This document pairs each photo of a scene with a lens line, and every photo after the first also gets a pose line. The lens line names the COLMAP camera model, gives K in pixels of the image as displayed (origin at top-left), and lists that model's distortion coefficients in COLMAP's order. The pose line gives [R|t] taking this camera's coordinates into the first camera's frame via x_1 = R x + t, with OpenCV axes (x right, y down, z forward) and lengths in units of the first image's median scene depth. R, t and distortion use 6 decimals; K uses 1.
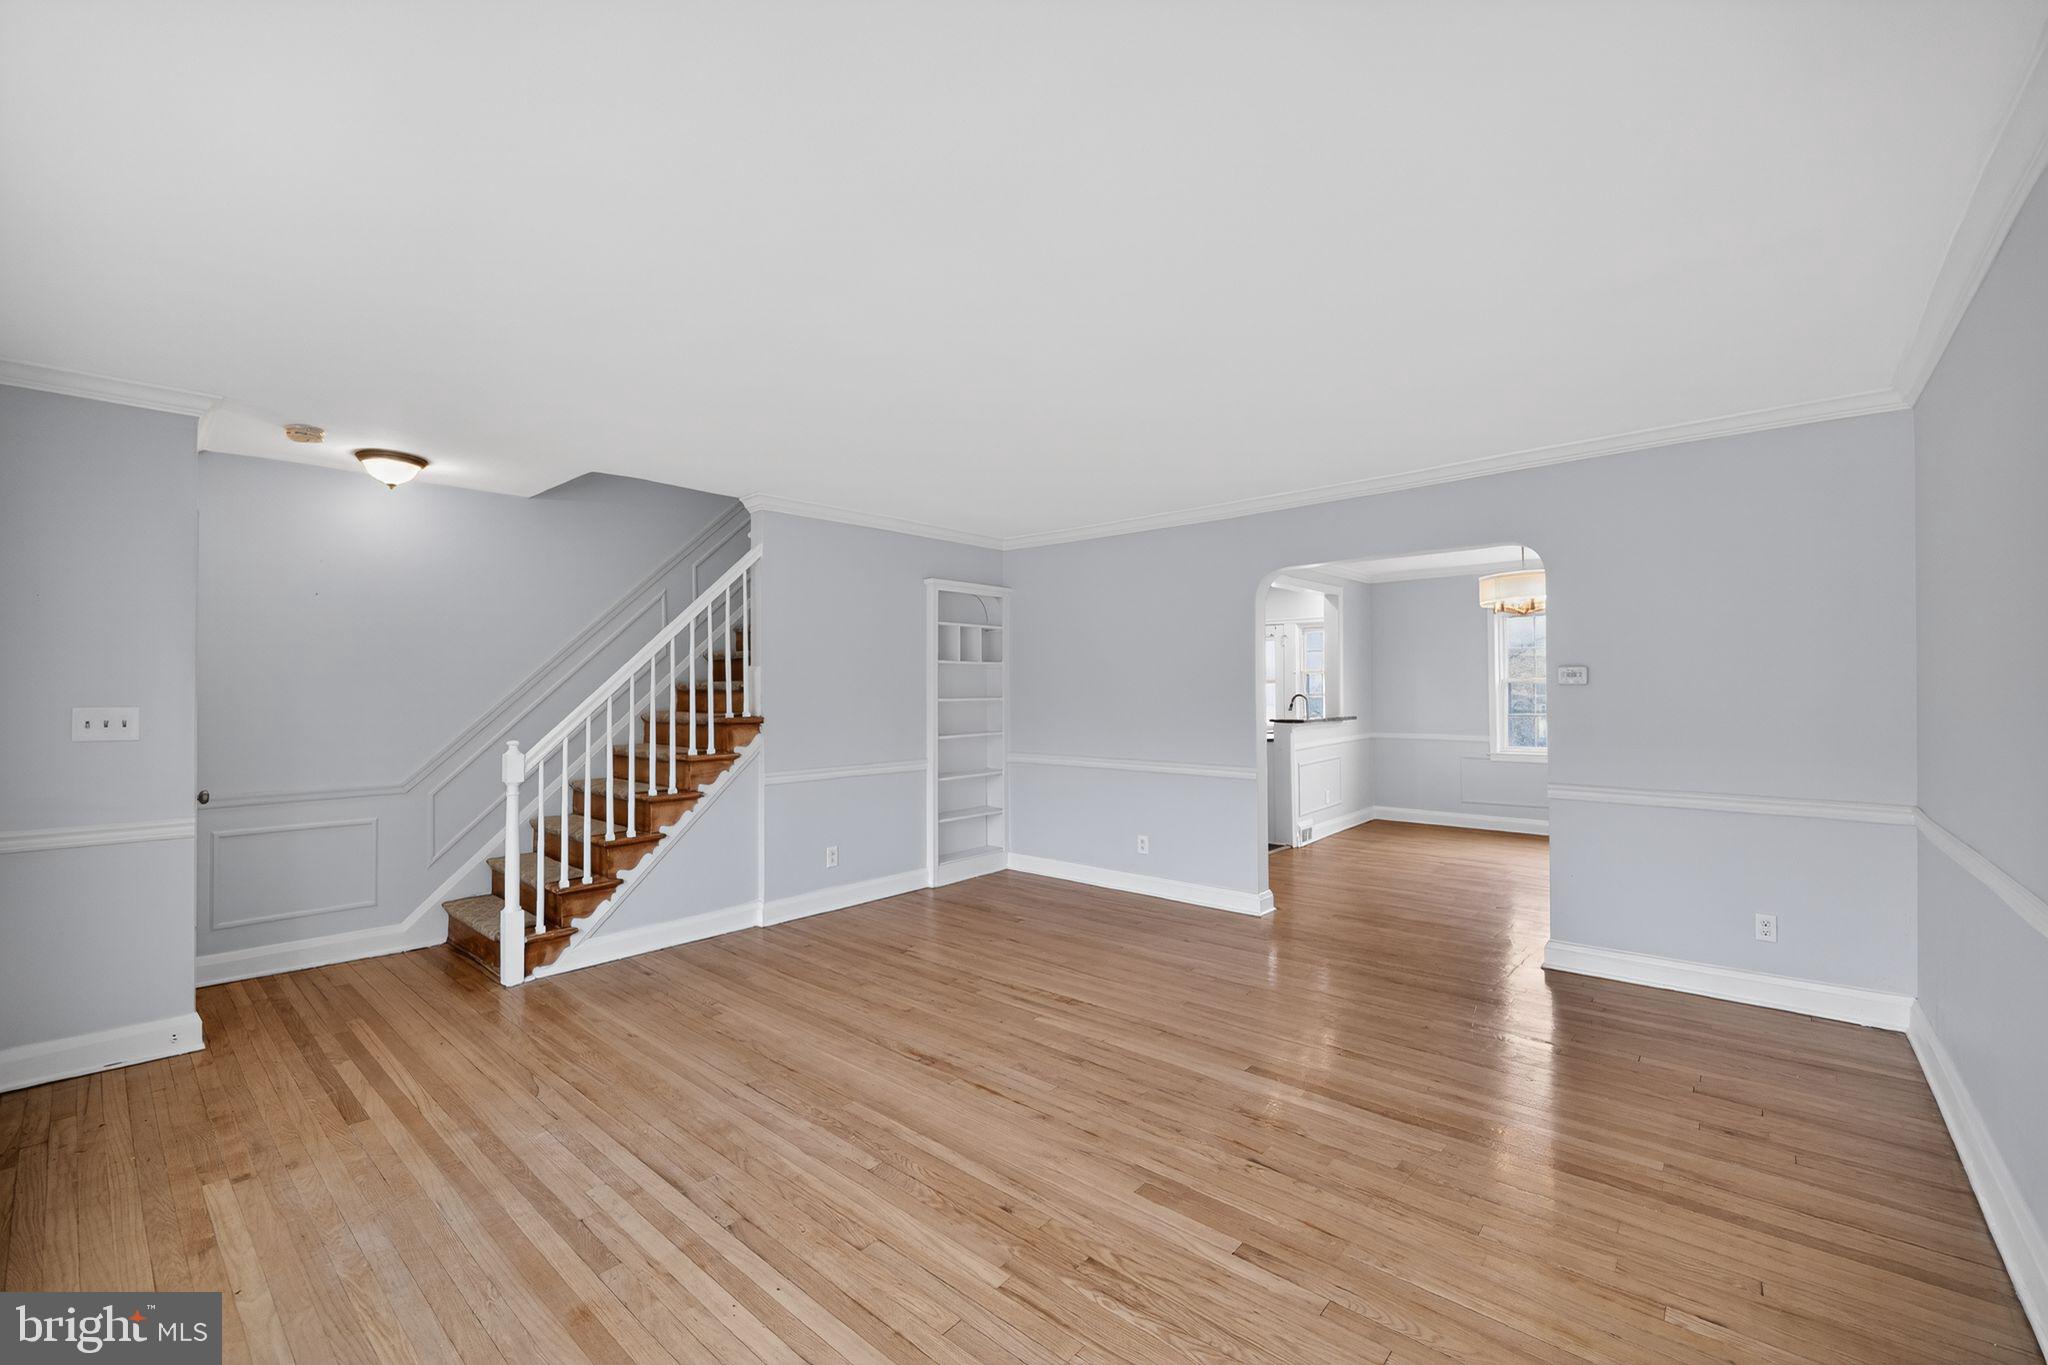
lens RADIAL K [[839.3, 0, 1017.8], [0, 839.3, 687.5], [0, 0, 1]] dist [-0.012178, 0.000237]
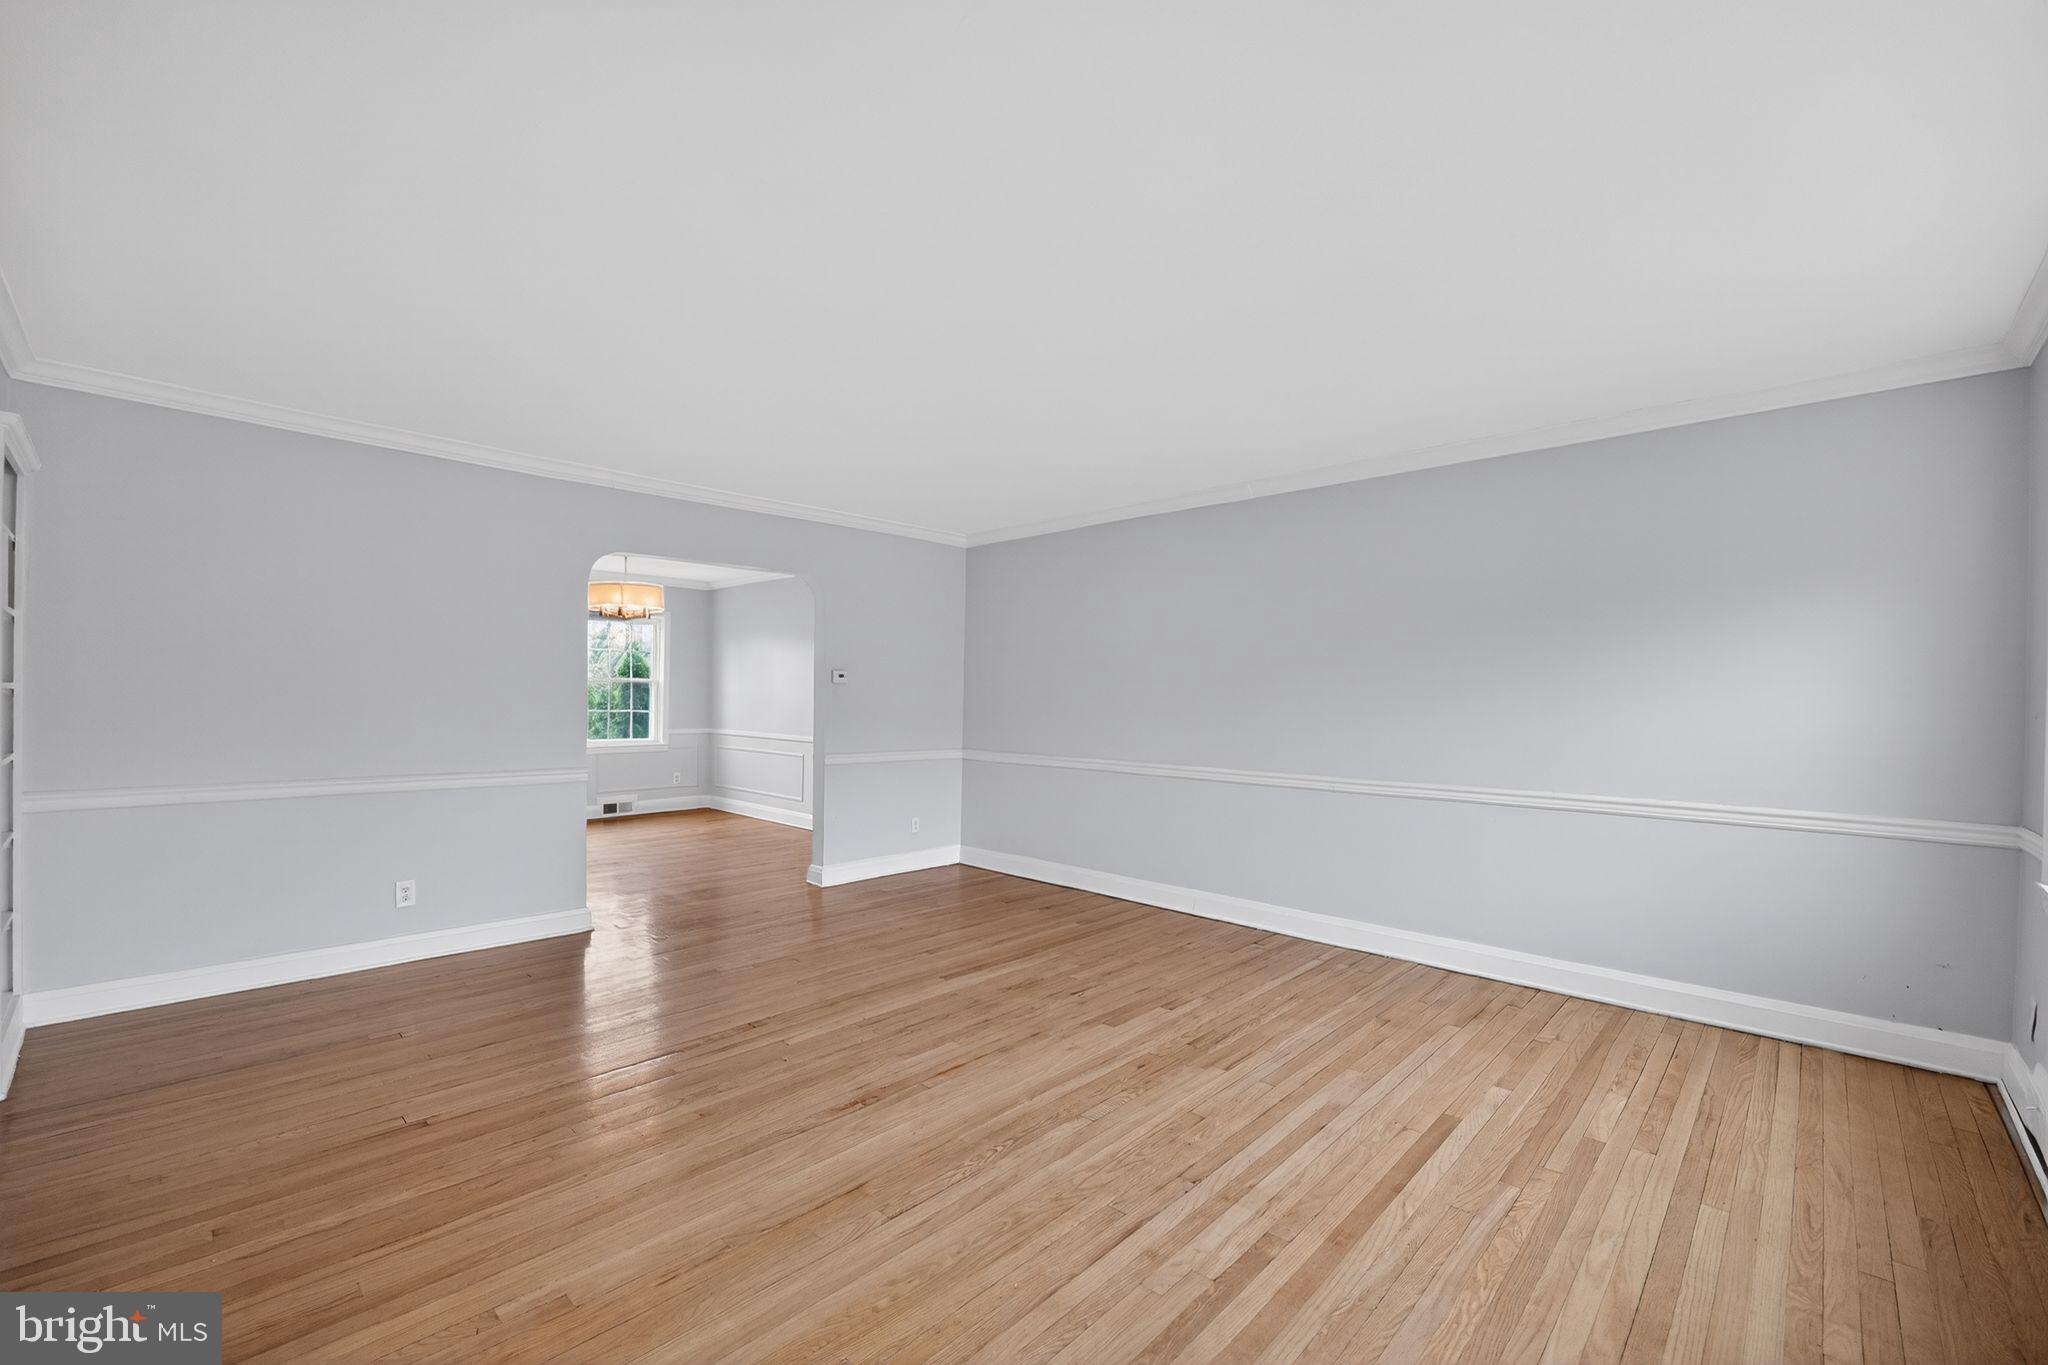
lens RADIAL K [[843.7, 0, 1008.0], [0, 843.7, 718.8], [0, 0, 1]] dist [-0.009656, 0.000020]
pose [[0.050964, -0.021059, 0.998478, -0.925033], [-0.013991, 0.999664, 0.021798, 0.026875], [-0.998602, -0.015080, 0.050652, 0.781987]]
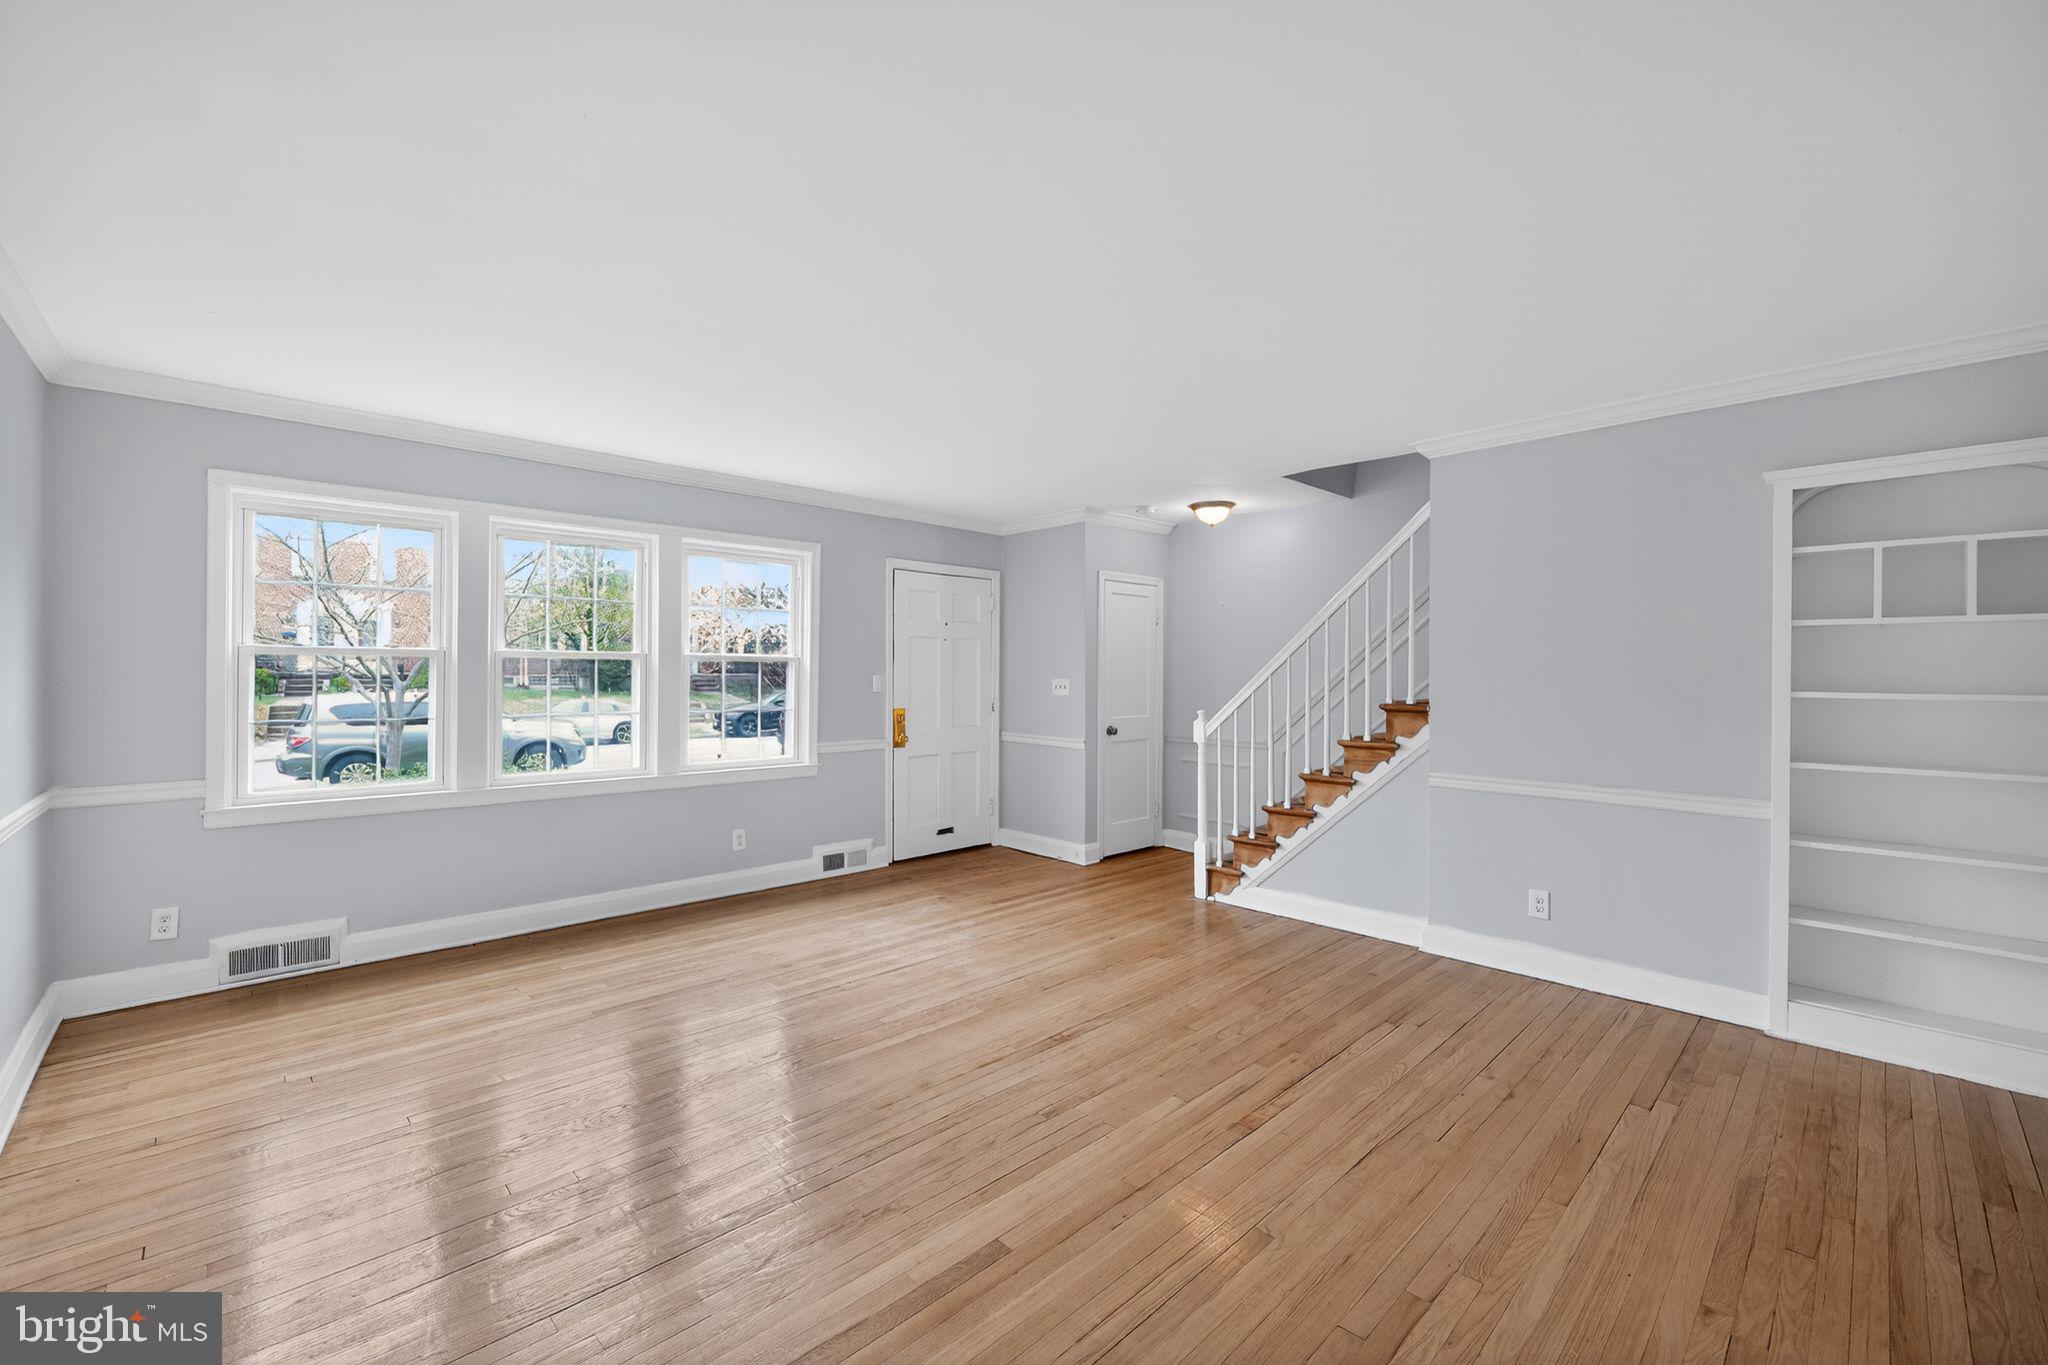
lens RADIAL K [[839.3, 0, 1017.8], [0, 839.3, 687.5], [0, 0, 1]] dist [-0.012178, 0.000237]
pose [[-0.086251, 0.022147, -0.996027, 0.860398], [-0.001050, 0.999750, 0.022321, -0.001454], [0.996273, 0.002971, -0.086207, 0.993484]]
